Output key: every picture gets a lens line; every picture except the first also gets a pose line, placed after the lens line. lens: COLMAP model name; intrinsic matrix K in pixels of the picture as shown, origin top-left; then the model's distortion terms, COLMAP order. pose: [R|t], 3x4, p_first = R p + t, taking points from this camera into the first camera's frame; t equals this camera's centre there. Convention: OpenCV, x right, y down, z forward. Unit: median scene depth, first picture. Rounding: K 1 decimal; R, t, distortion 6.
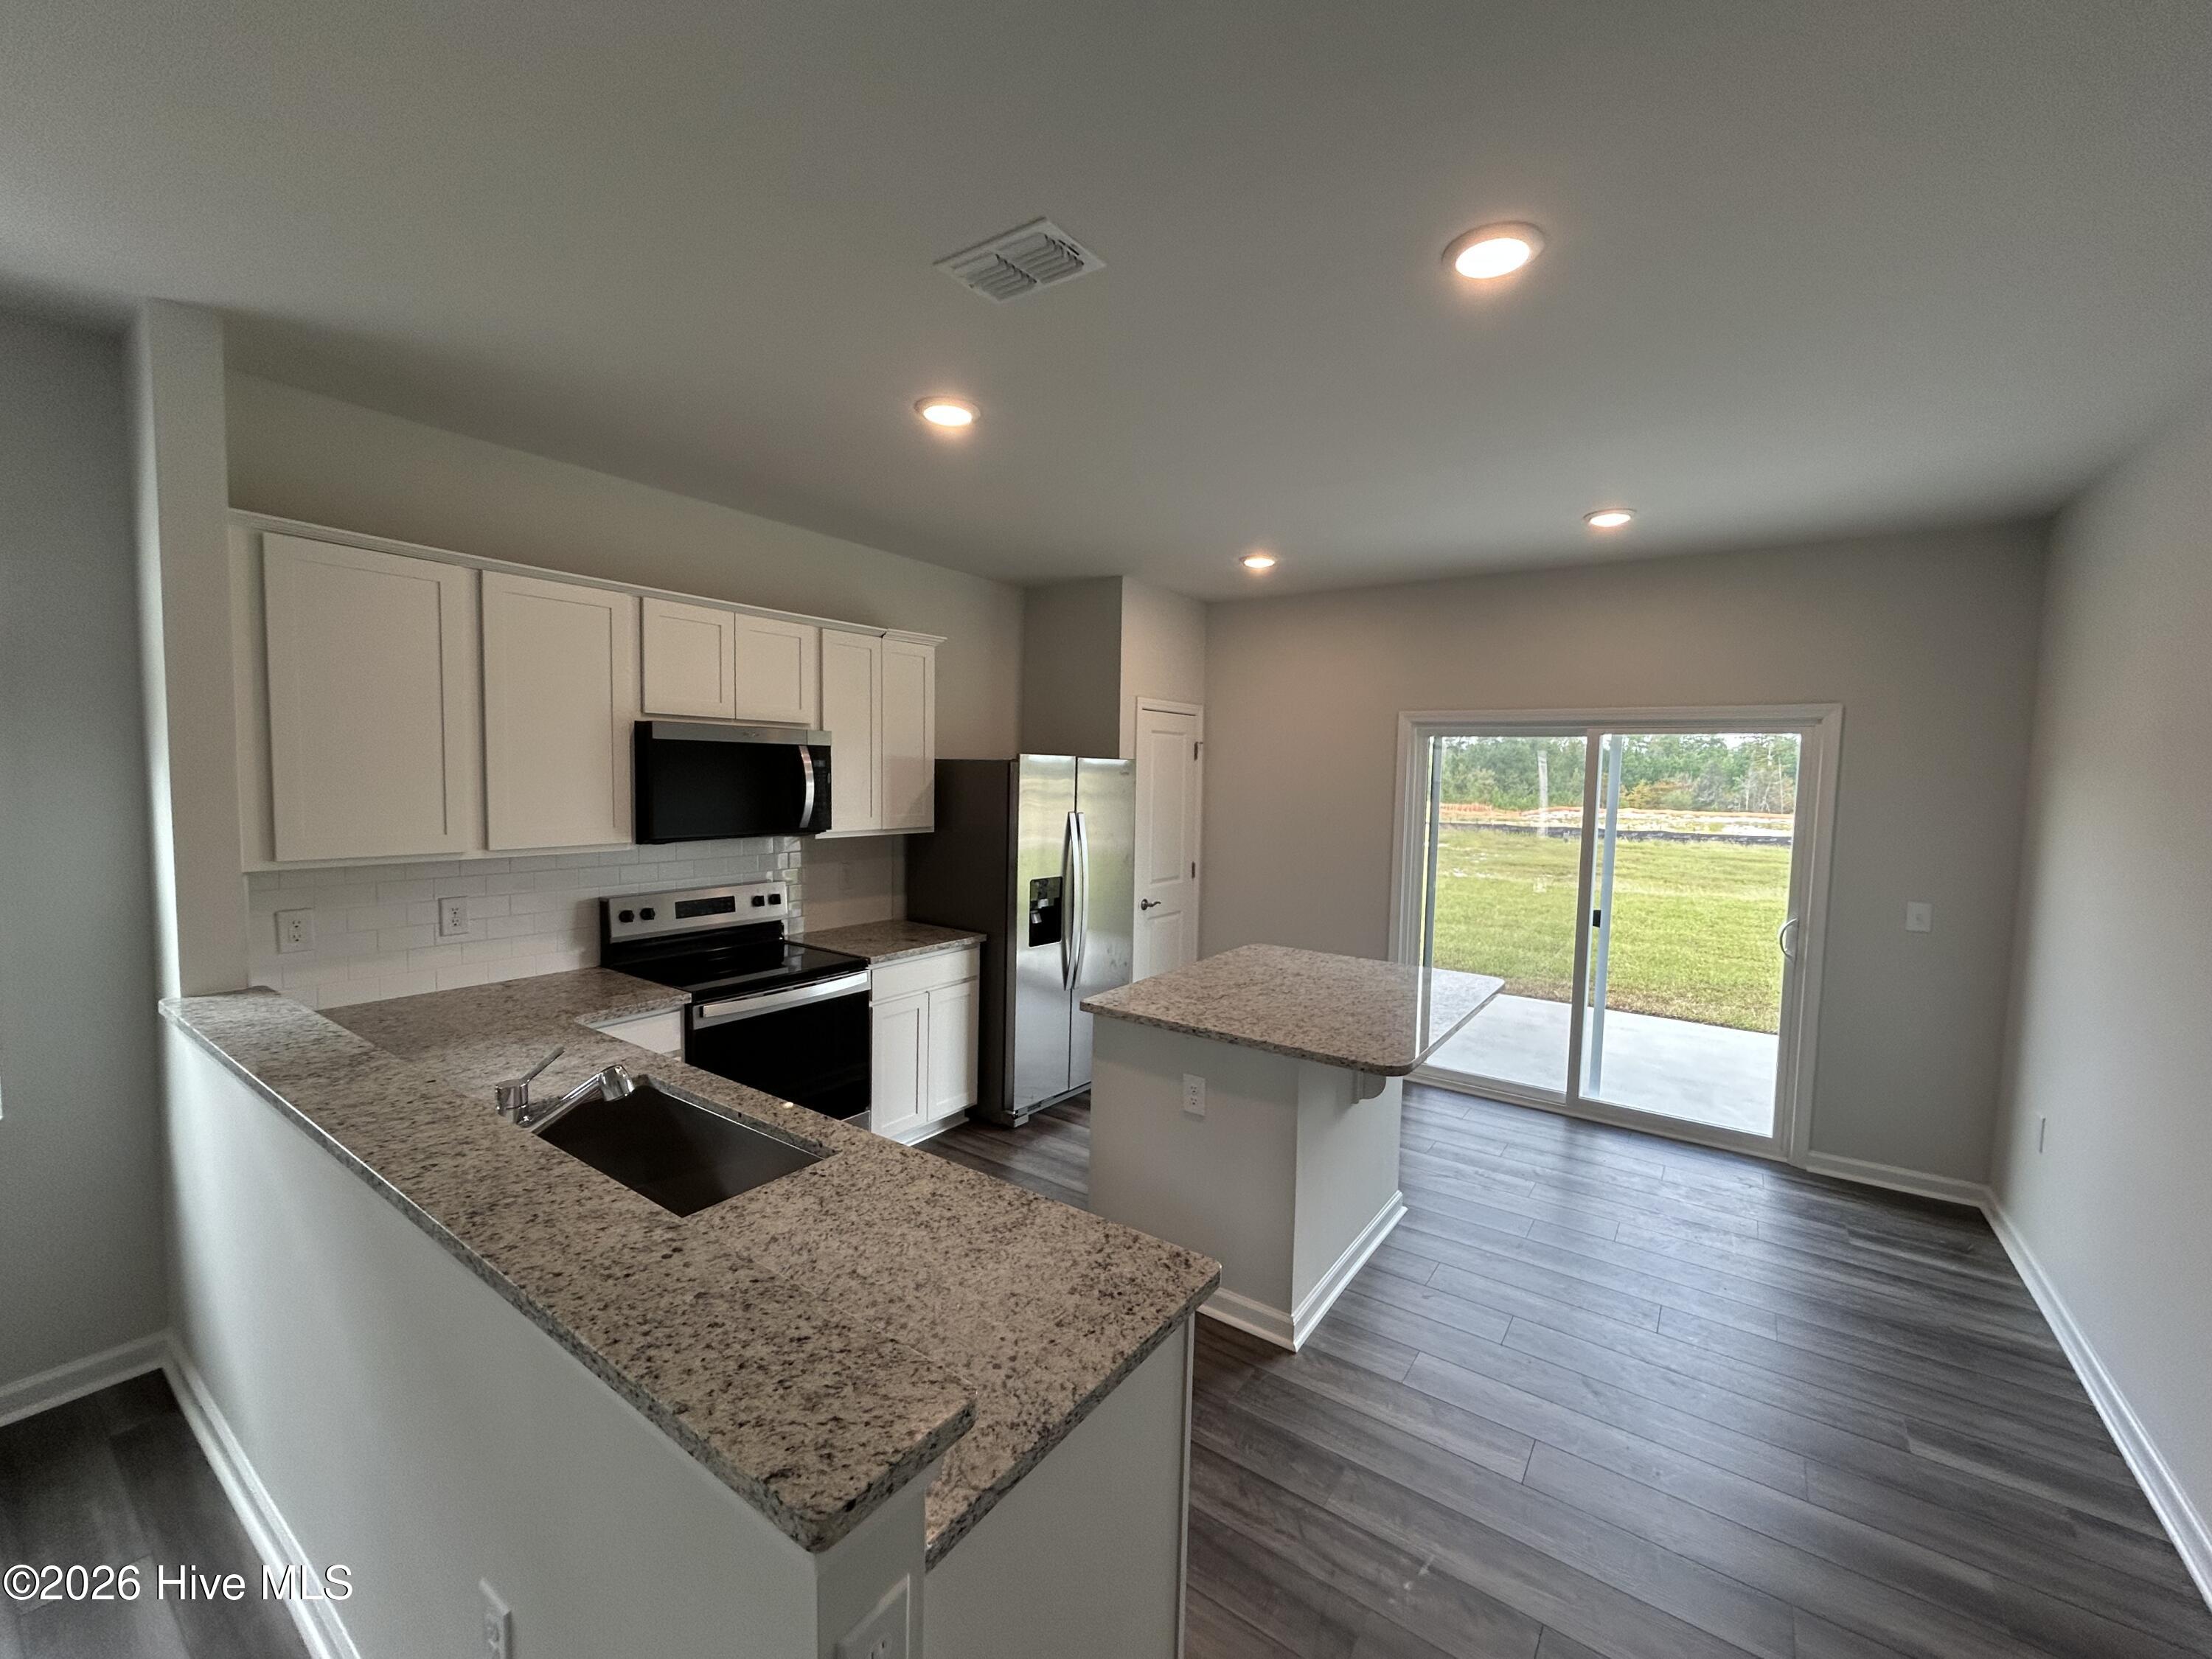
lens RADIAL K [[894.0, 0, 1107.8], [0, 894.0, 827.2], [0, 0, 1]] dist [0.000104, -0.000129]
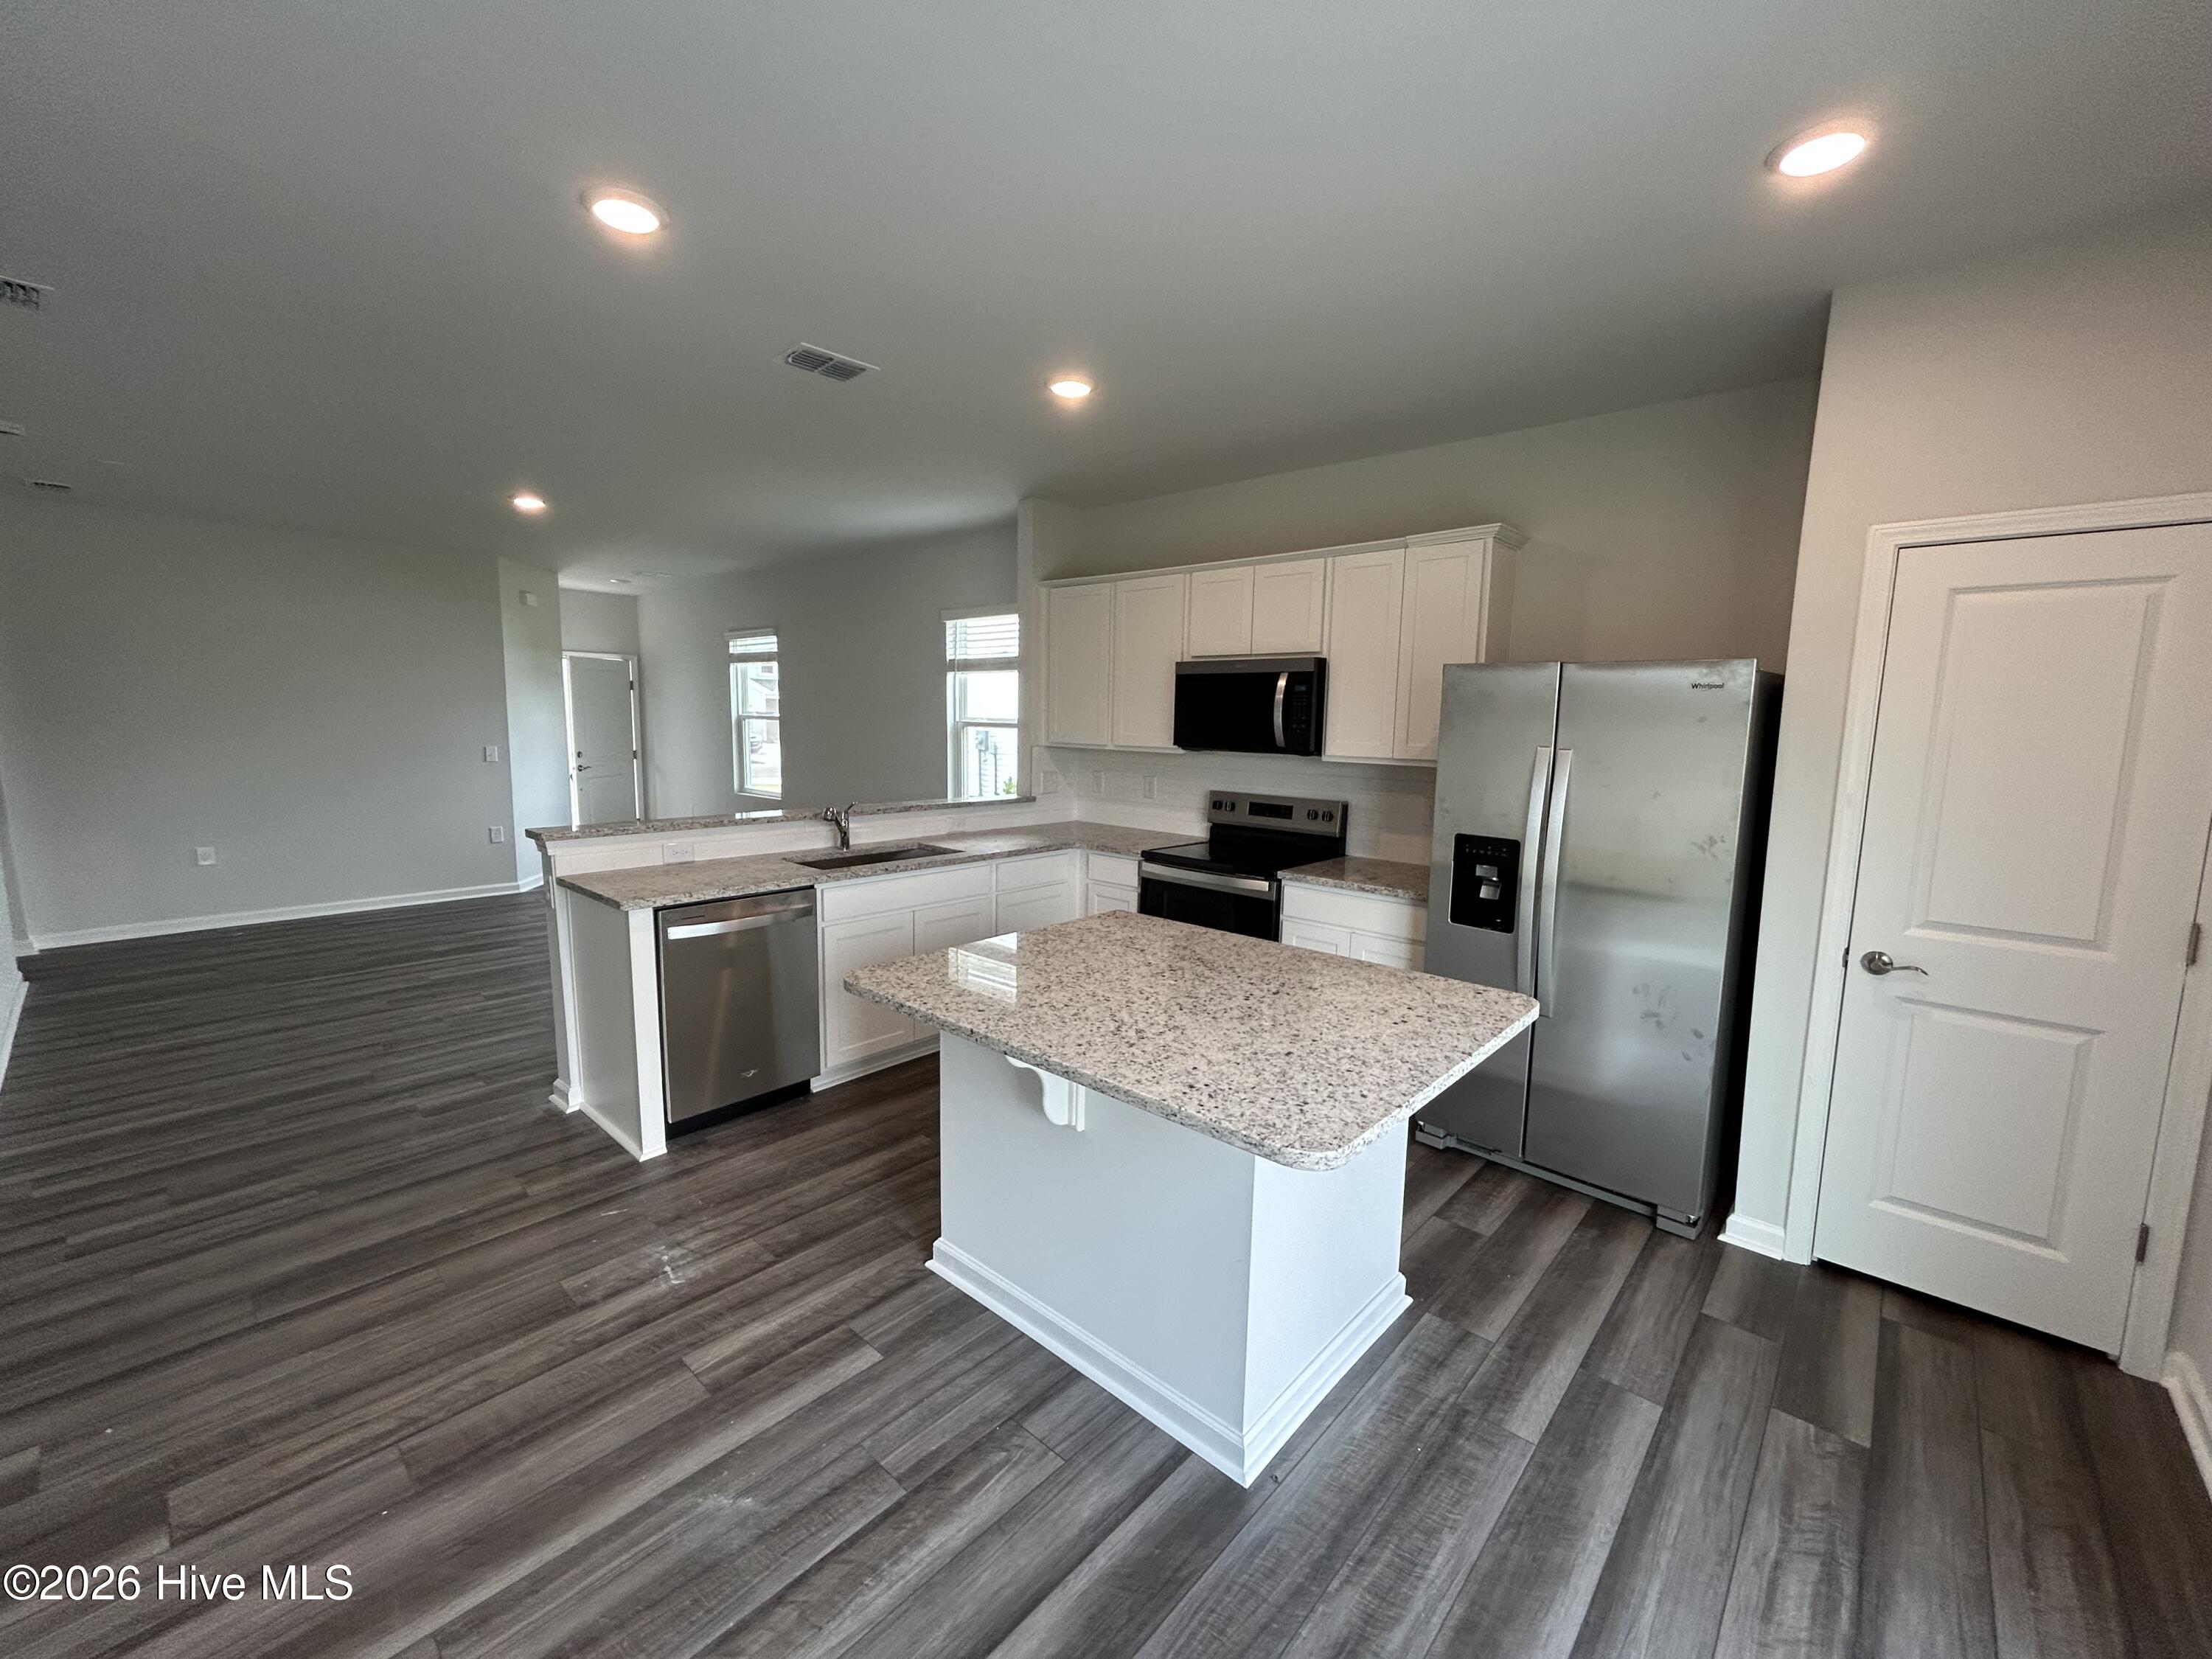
lens RADIAL K [[894.0, 0, 1100.1], [0, 894.0, 833.2], [0, 0, 1]] dist [0.000104, -0.000129]
pose [[-0.122202, 0.108930, -0.986509, 1.054962], [-0.083941, 0.989263, 0.119632, -0.009152], [0.988949, 0.097428, -0.111746, 1.202256]]
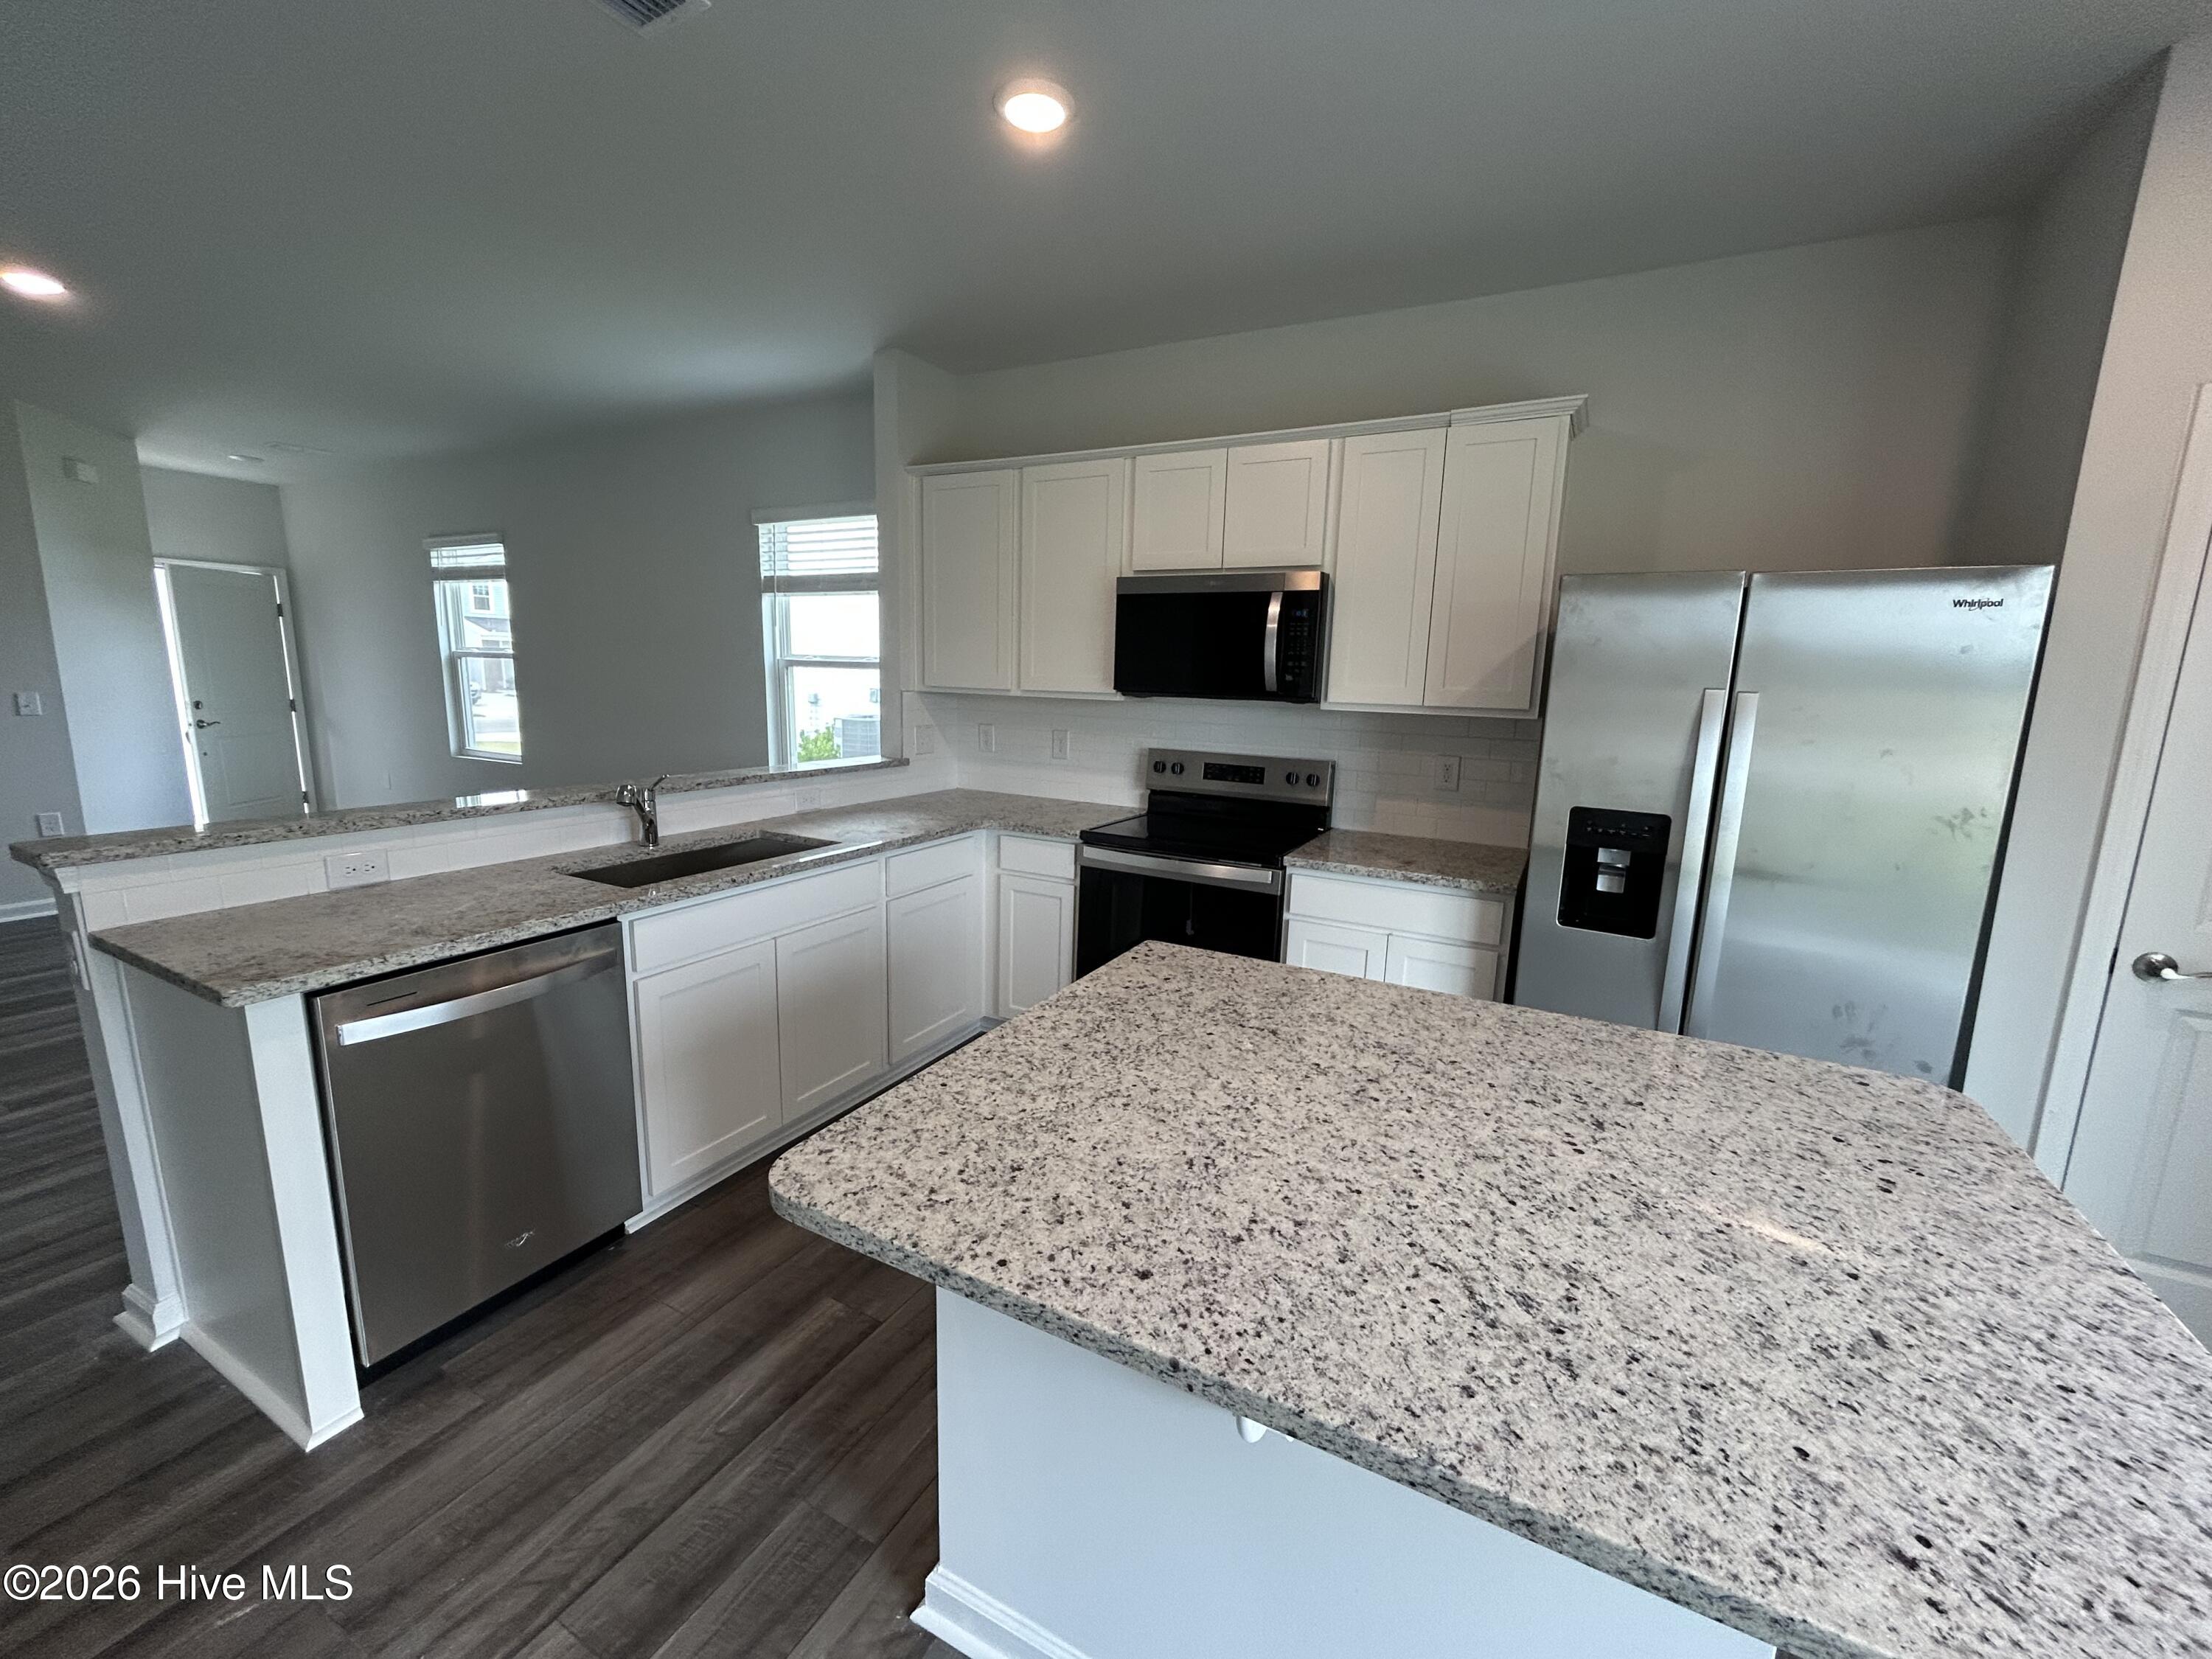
lens RADIAL K [[894.0, 0, 1102.2], [0, 894.0, 831.7], [0, 0, 1]] dist [0.000104, -0.000129]
pose [[0.120532, 0.161038, -0.979560, 0.655031], [-0.087305, 0.984651, 0.151133, 0.023532], [0.988863, 0.067305, 0.132741, 0.971235]]
